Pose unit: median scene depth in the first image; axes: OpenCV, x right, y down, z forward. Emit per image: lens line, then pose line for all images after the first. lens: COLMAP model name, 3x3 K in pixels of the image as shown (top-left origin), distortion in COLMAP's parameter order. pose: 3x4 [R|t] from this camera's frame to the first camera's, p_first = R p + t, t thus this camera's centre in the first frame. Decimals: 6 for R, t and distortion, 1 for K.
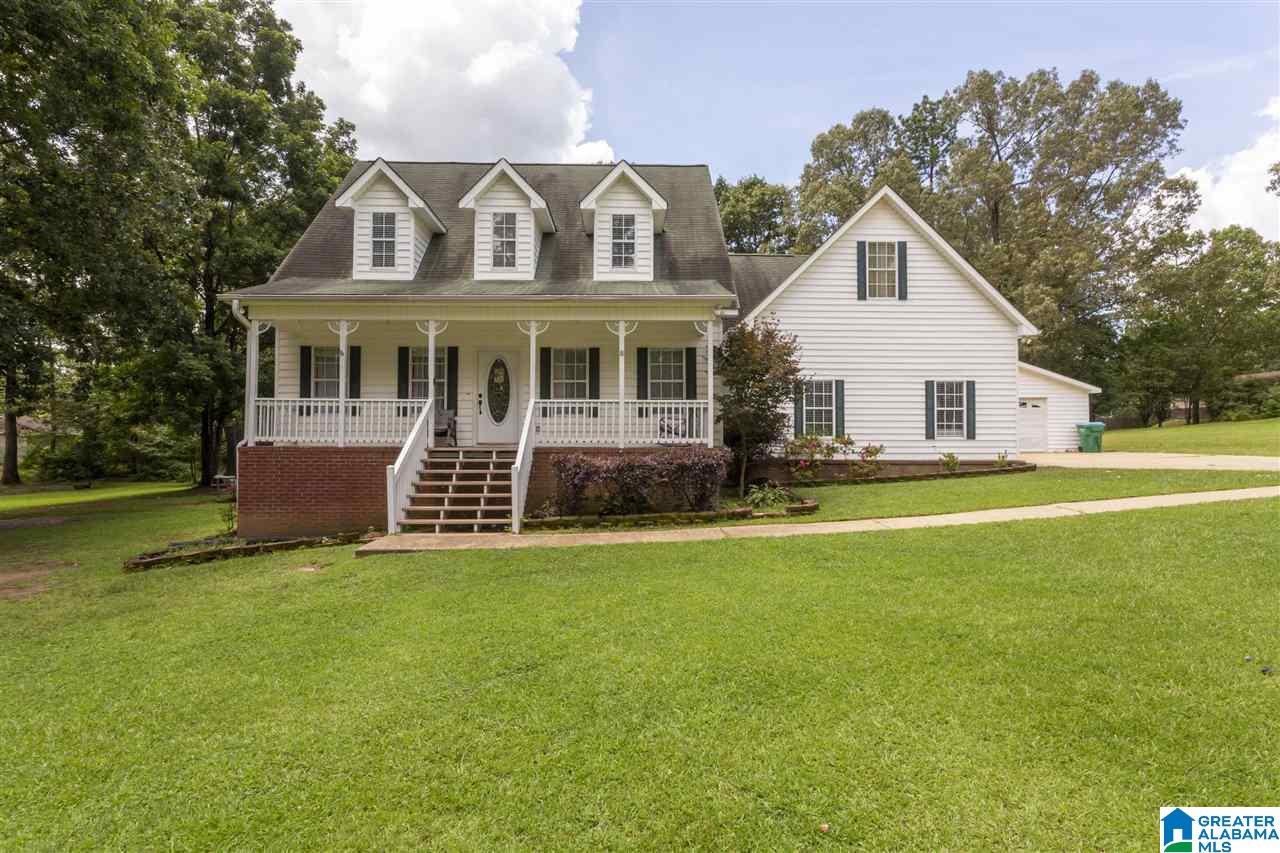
lens RADIAL K [[660.6, 0, 678.9], [0, 660.6, 424.1], [0, 0, 1]] dist [-0.002319, 0.003080]
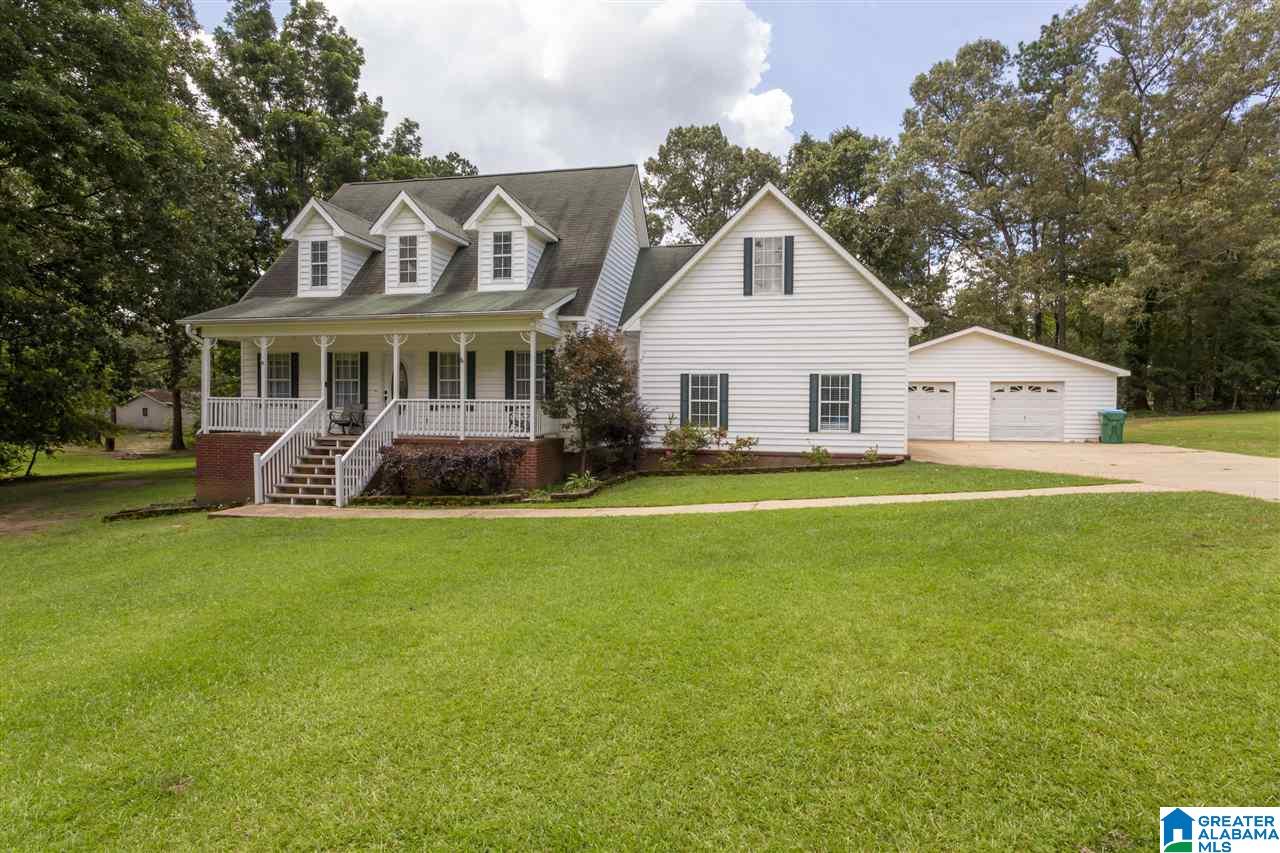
lens RADIAL K [[729.7, 0, 680.4], [0, 729.7, 420.3], [0, 0, 1]] dist [-0.002984, 0.000149]
pose [[0.971040, 0.010984, -0.238664, 0.450491], [-0.002278, 0.999323, 0.036722, -0.035647], [0.238906, -0.035115, 0.970408, -0.133766]]
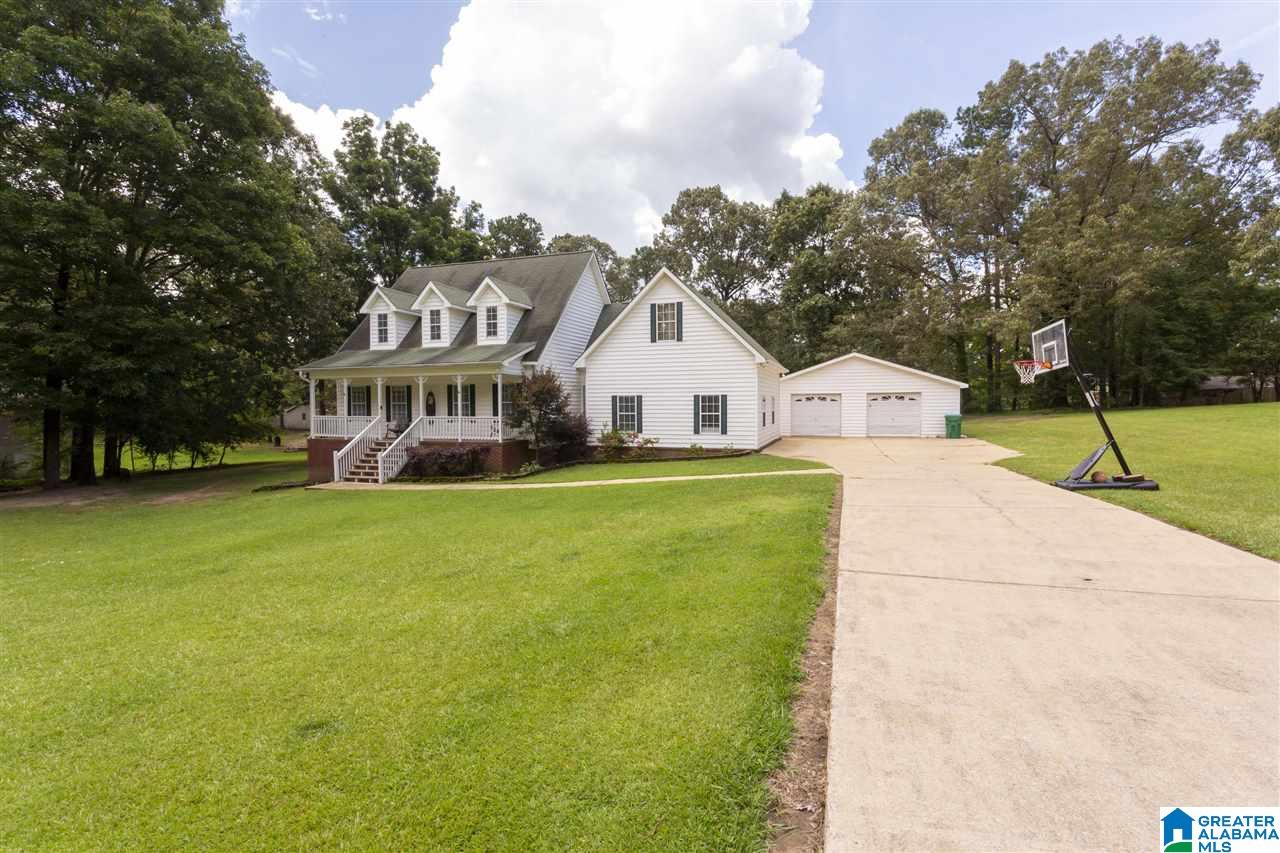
lens RADIAL K [[618.1, 0, 674.9], [0, 618.1, 421.4], [0, 0, 1]] dist [0.005065, -0.000082]
pose [[0.939503, 0.003606, -0.342520, 0.818859], [0.013513, 0.998776, 0.047578, -0.073406], [0.342273, -0.049329, 0.938305, -0.339081]]
